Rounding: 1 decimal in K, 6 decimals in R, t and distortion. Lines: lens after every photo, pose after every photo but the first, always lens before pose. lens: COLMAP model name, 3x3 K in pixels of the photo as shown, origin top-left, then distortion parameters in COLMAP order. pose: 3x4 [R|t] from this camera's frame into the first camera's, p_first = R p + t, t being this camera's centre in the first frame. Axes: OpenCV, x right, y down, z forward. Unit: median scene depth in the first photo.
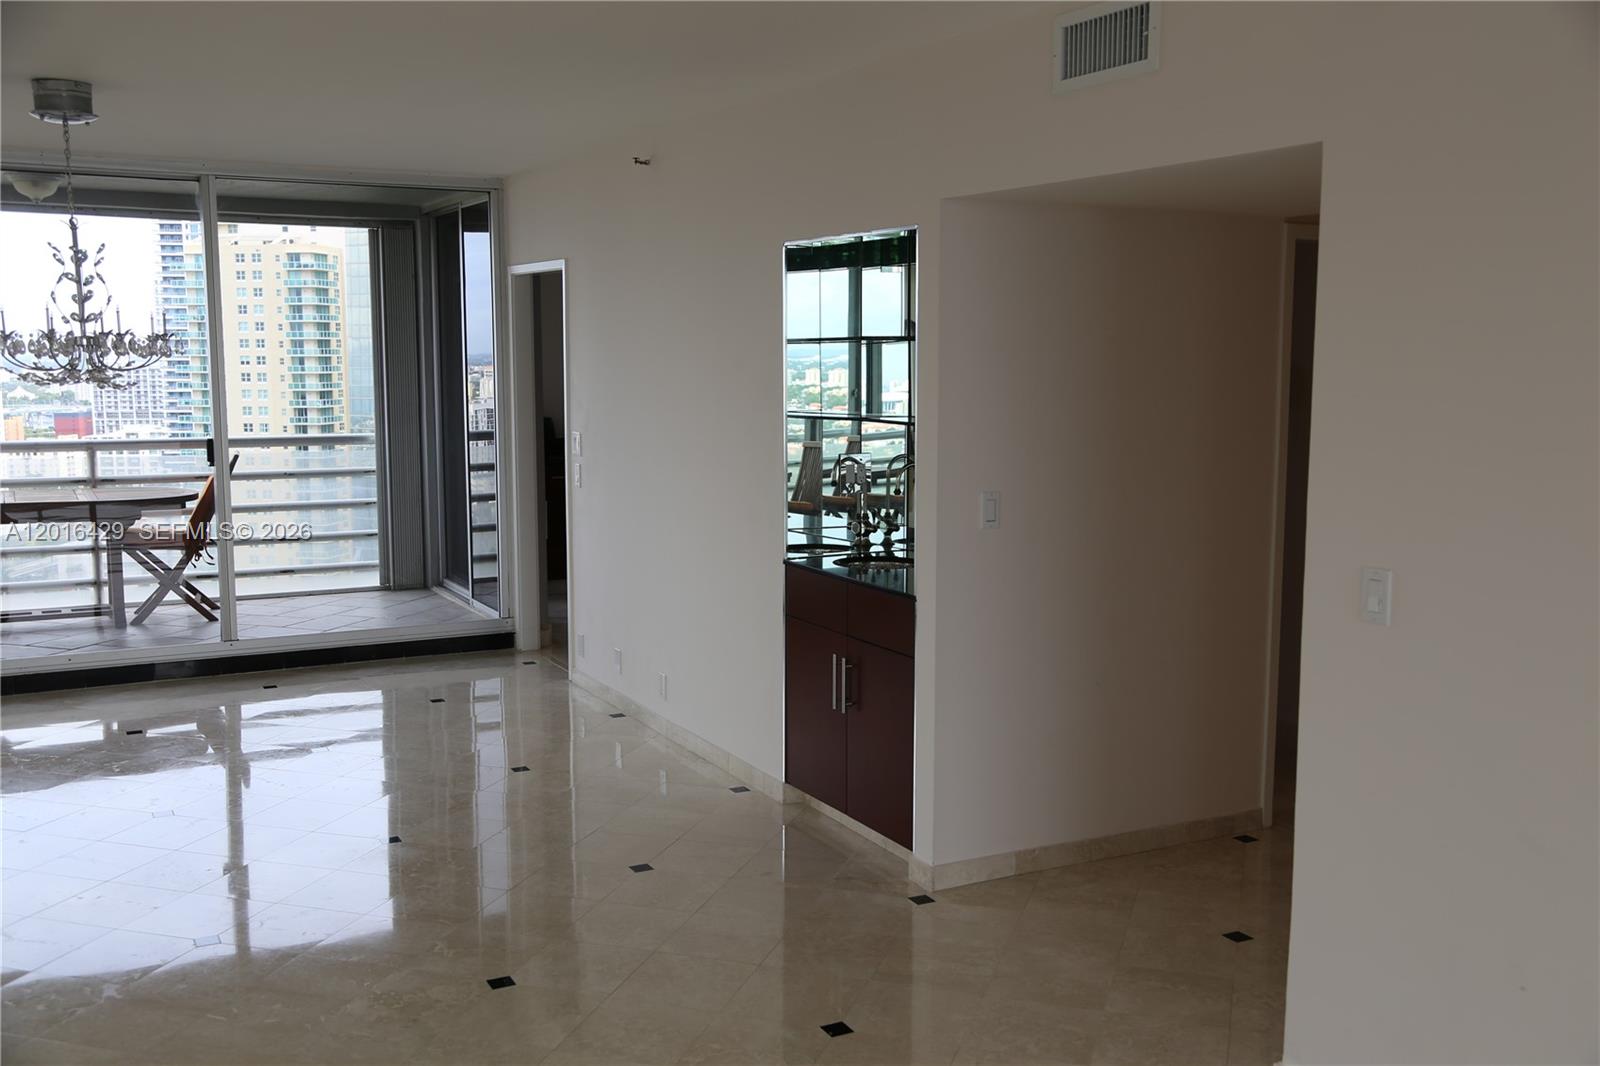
lens RADIAL K [[1529.0, 0, 800.0], [0, 1529.0, 533.0], [0, 0, 1]] dist [-0.014987, 0.168399]
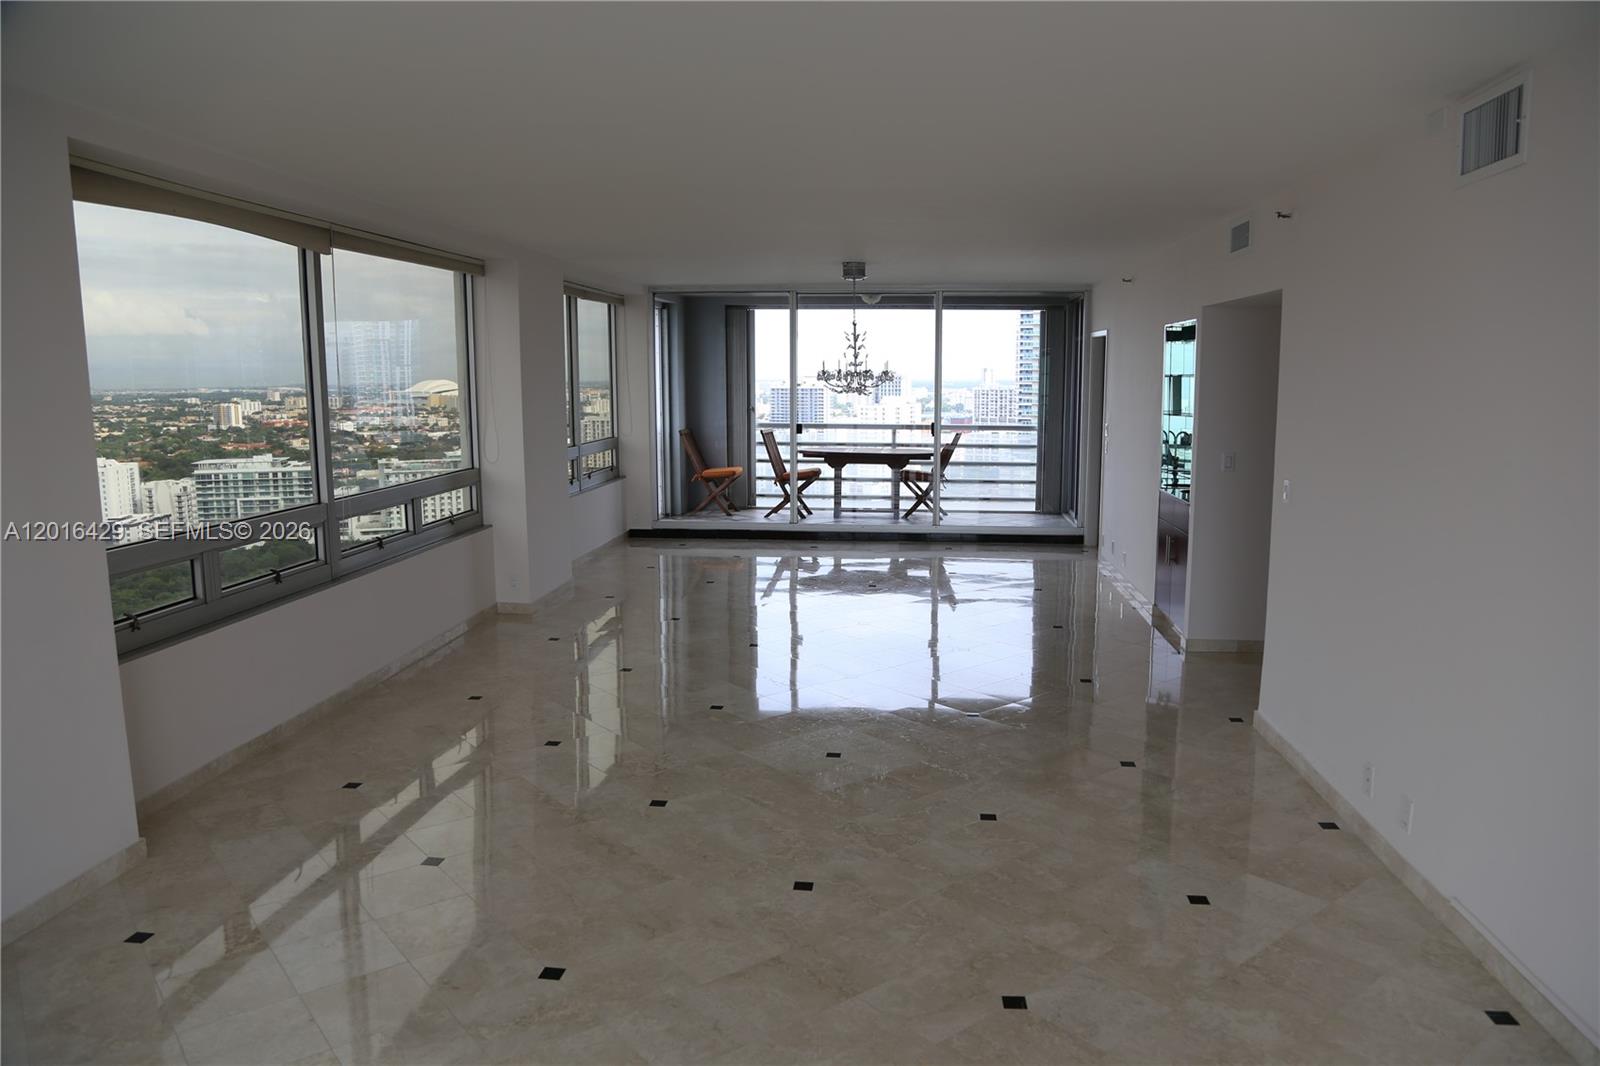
lens RADIAL K [[1088.0, 0, 800.0], [0, 1088.0, 533.0], [0, 0, 1]] dist [-0.116515, 0.061479]
pose [[0.834146, 0.078479, -0.545932, 0.198738], [-0.064877, 0.996915, 0.044180, 0.023981], [0.547715, -0.001434, 0.836664, -0.213974]]
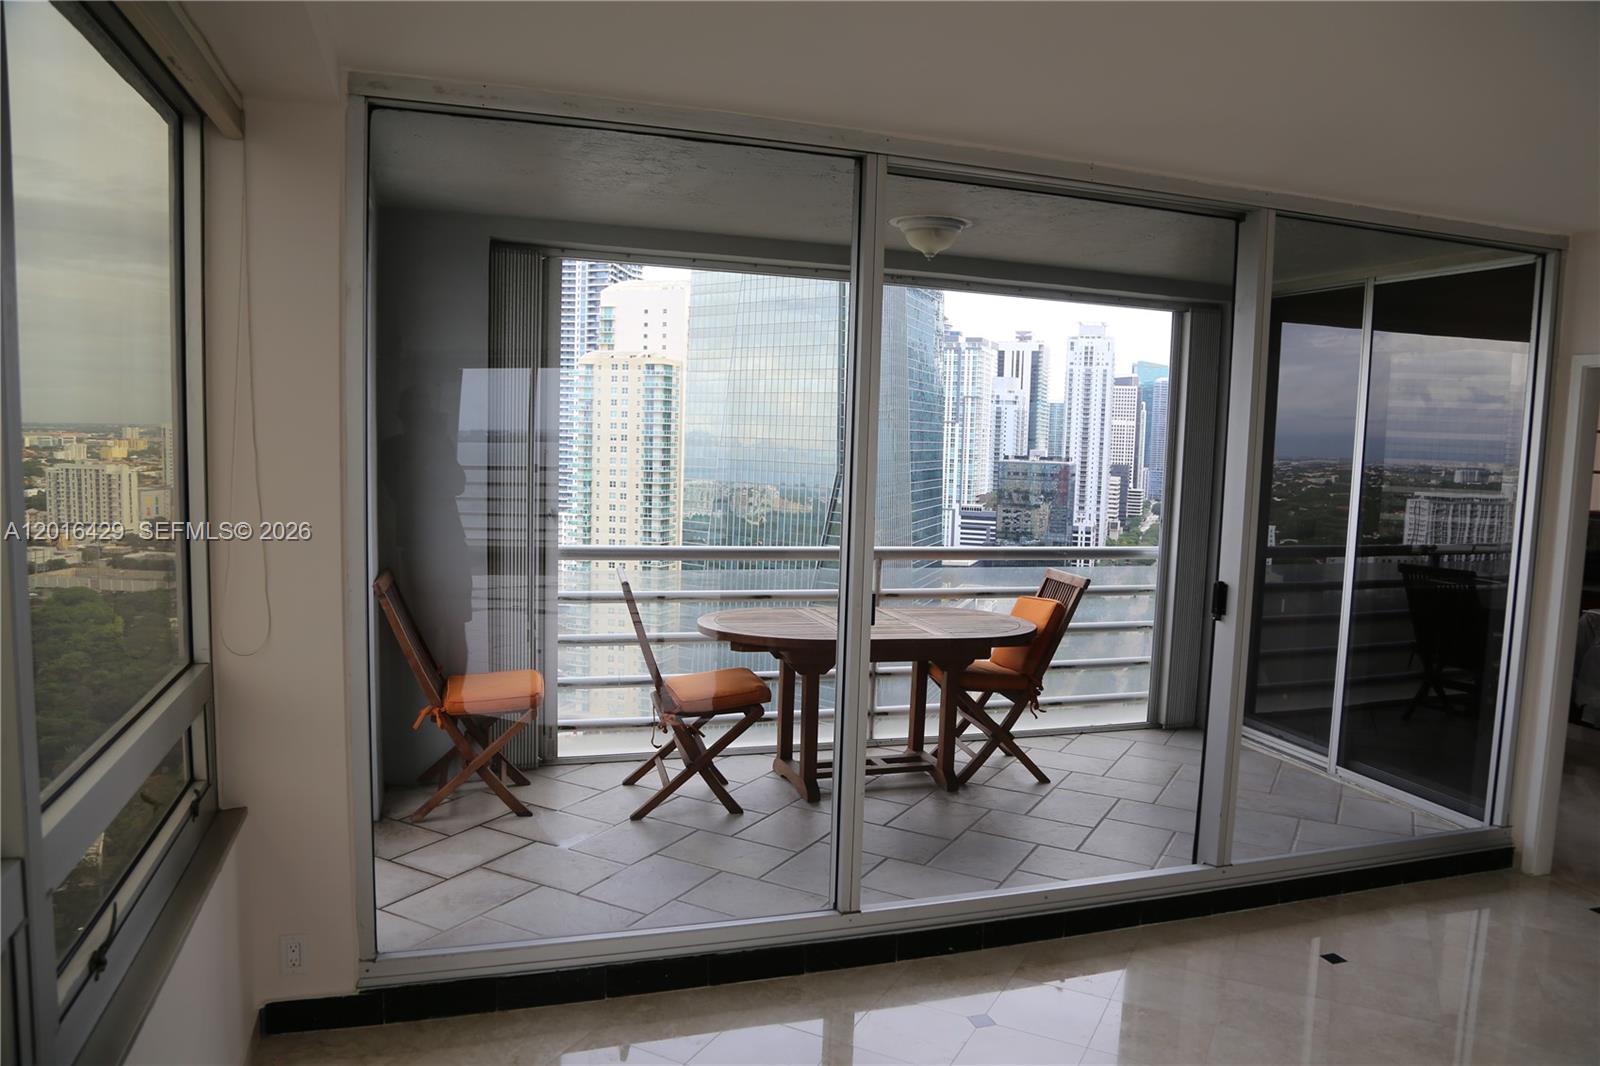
lens RADIAL K [[1088.0, 0, 800.0], [0, 1088.0, 533.0], [0, 0, 1]] dist [-0.116515, 0.061479]
pose [[0.986685, 0.045364, -0.156191, -0.406715], [-0.050372, 0.998331, -0.028259, -0.049442], [0.154648, 0.035751, 0.987323, 0.394763]]
